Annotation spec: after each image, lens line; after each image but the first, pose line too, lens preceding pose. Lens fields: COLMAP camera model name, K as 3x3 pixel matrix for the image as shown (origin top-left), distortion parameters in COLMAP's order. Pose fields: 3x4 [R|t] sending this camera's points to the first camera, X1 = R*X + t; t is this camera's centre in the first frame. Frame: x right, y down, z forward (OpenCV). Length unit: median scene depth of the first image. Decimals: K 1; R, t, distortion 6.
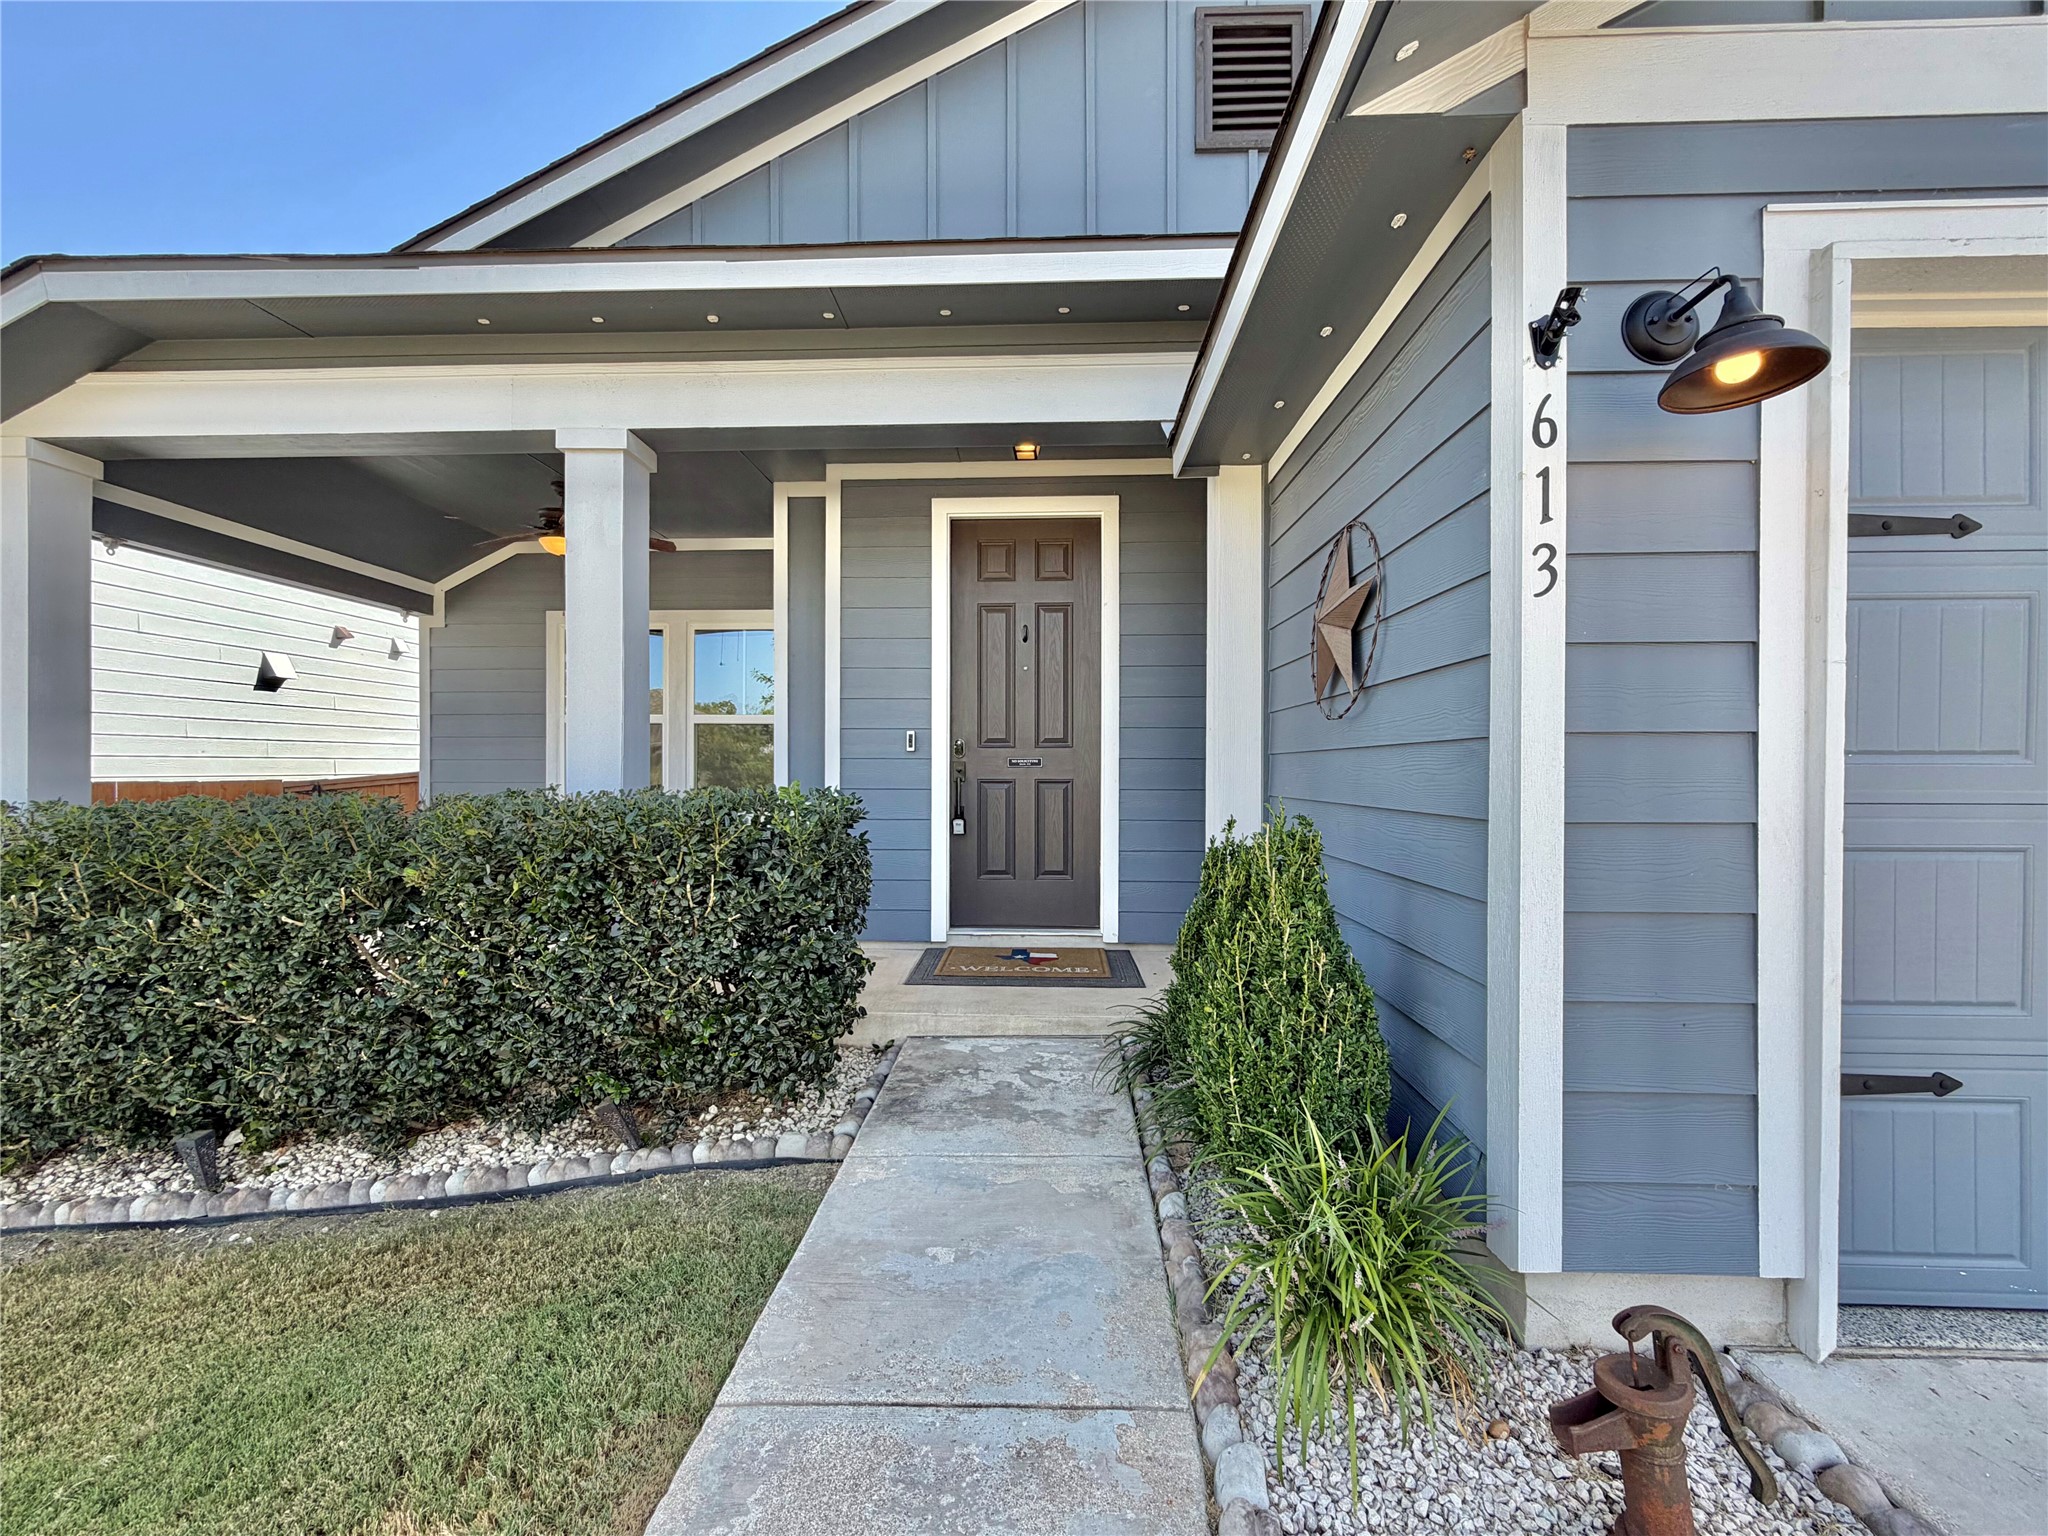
lens RADIAL K [[824.9, 0, 1023.4], [0, 824.9, 766.2], [0, 0, 1]] dist [0.002031, 0.000037]
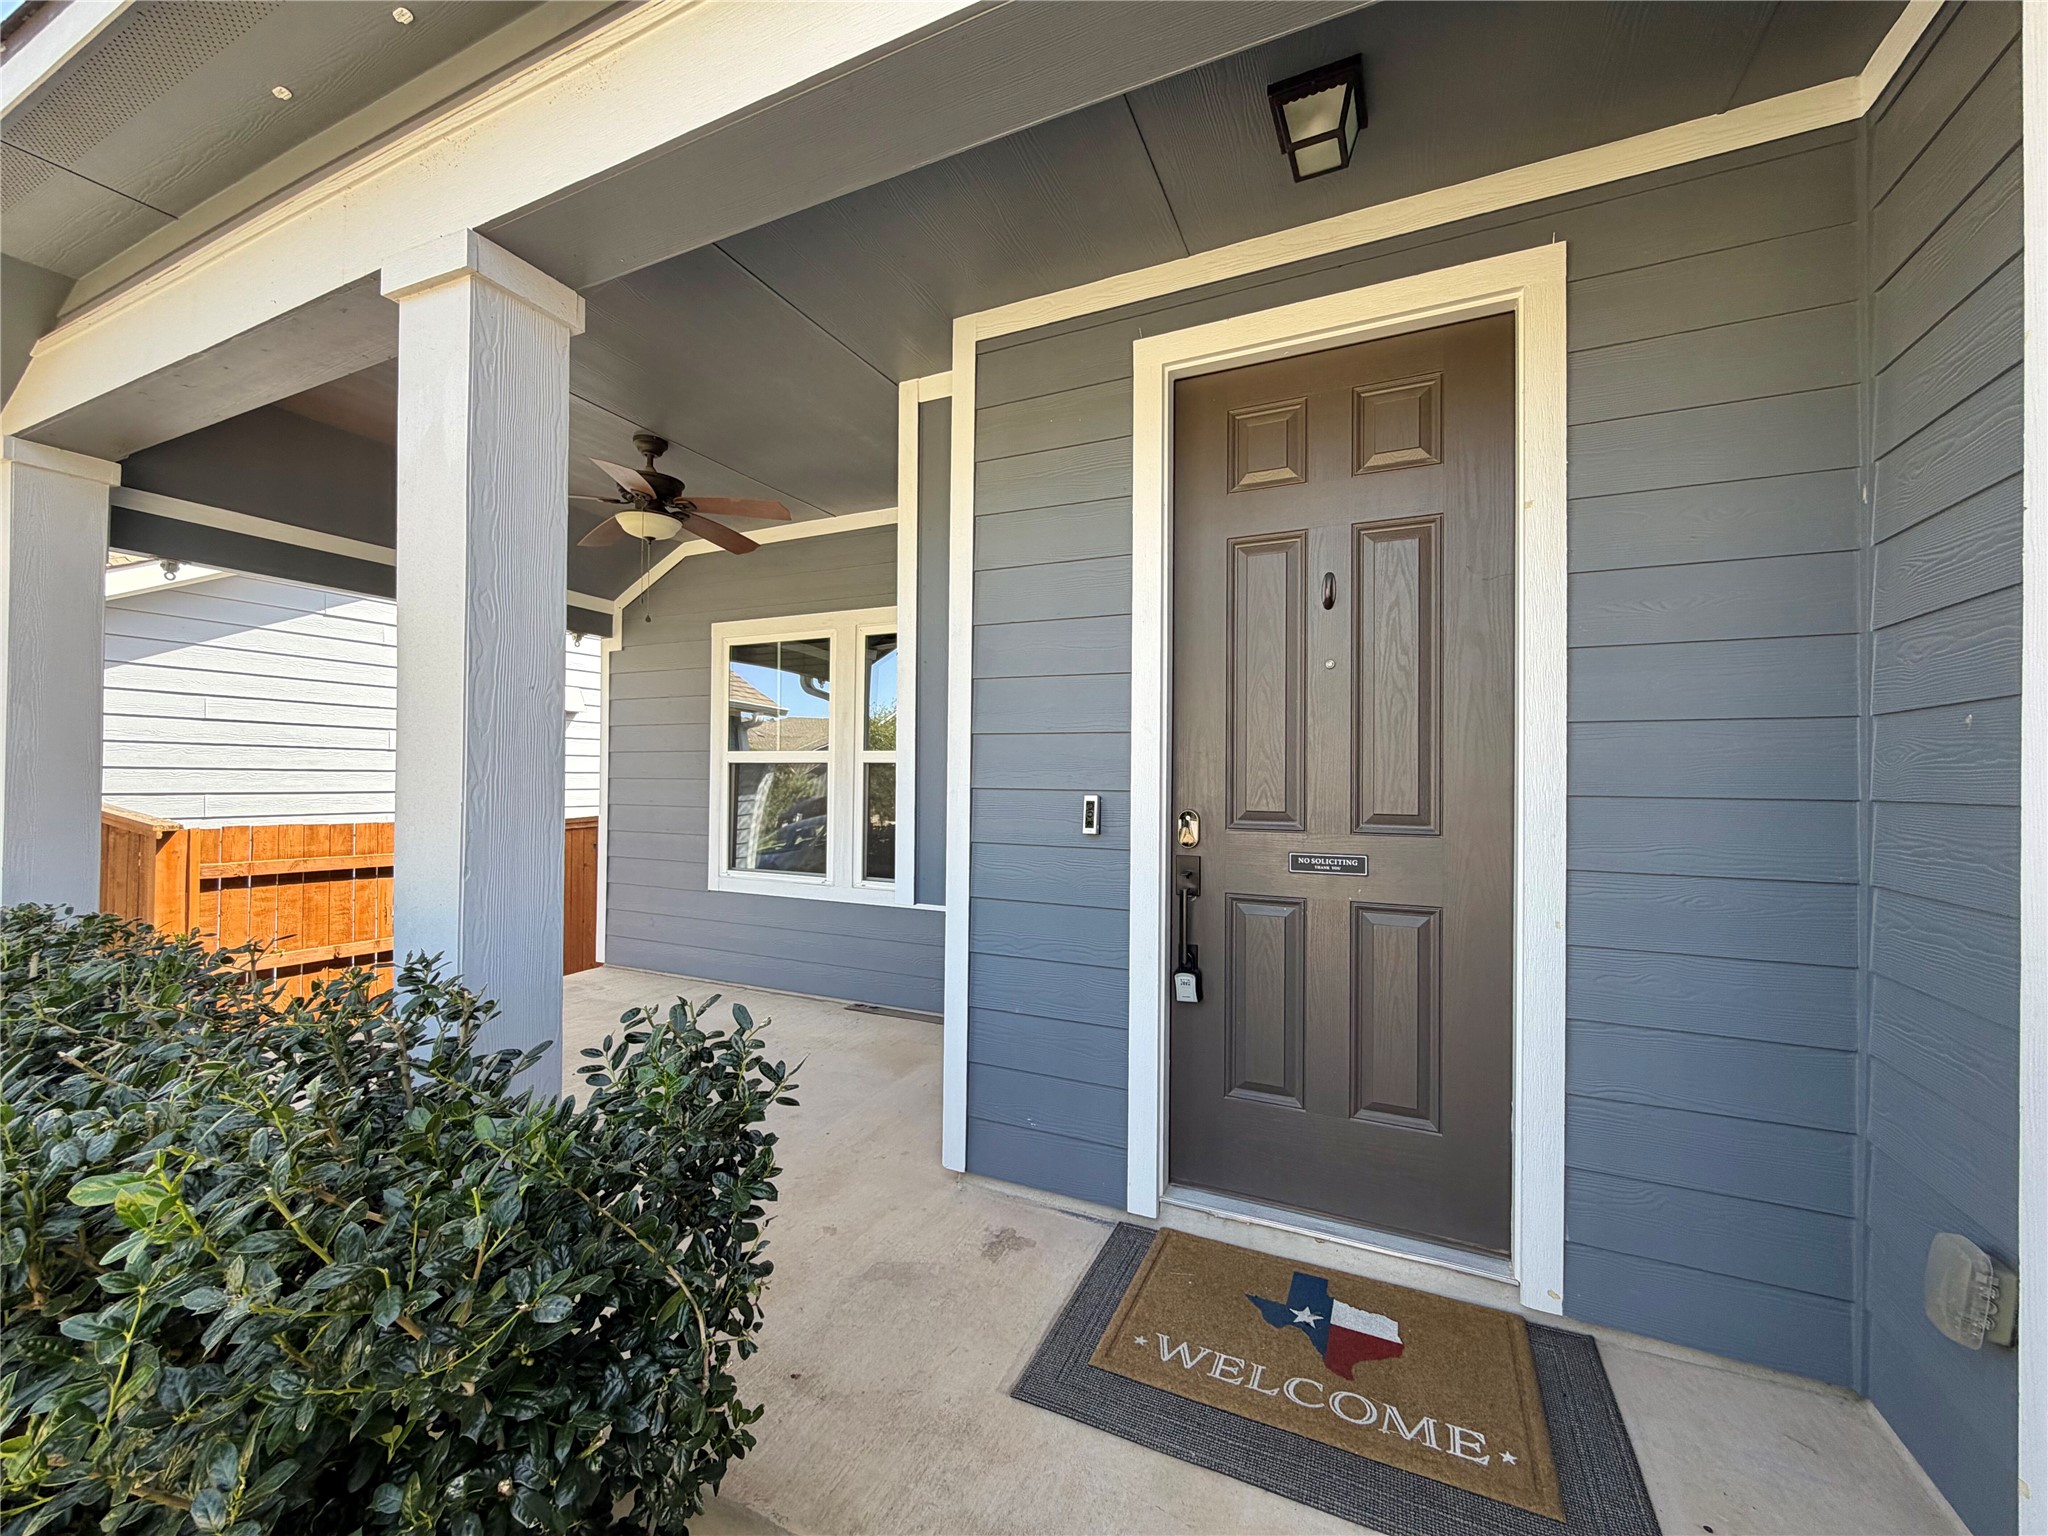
lens RADIAL K [[824.9, 0, 1015.9], [0, 824.9, 763.2], [0, 0, 1]] dist [0.002031, 0.000037]
pose [[0.920295, 0.001214, -0.391223, 0.022515], [-0.009218, 0.999785, -0.018583, -0.052051], [0.391116, 0.020709, 0.920108, 0.497709]]
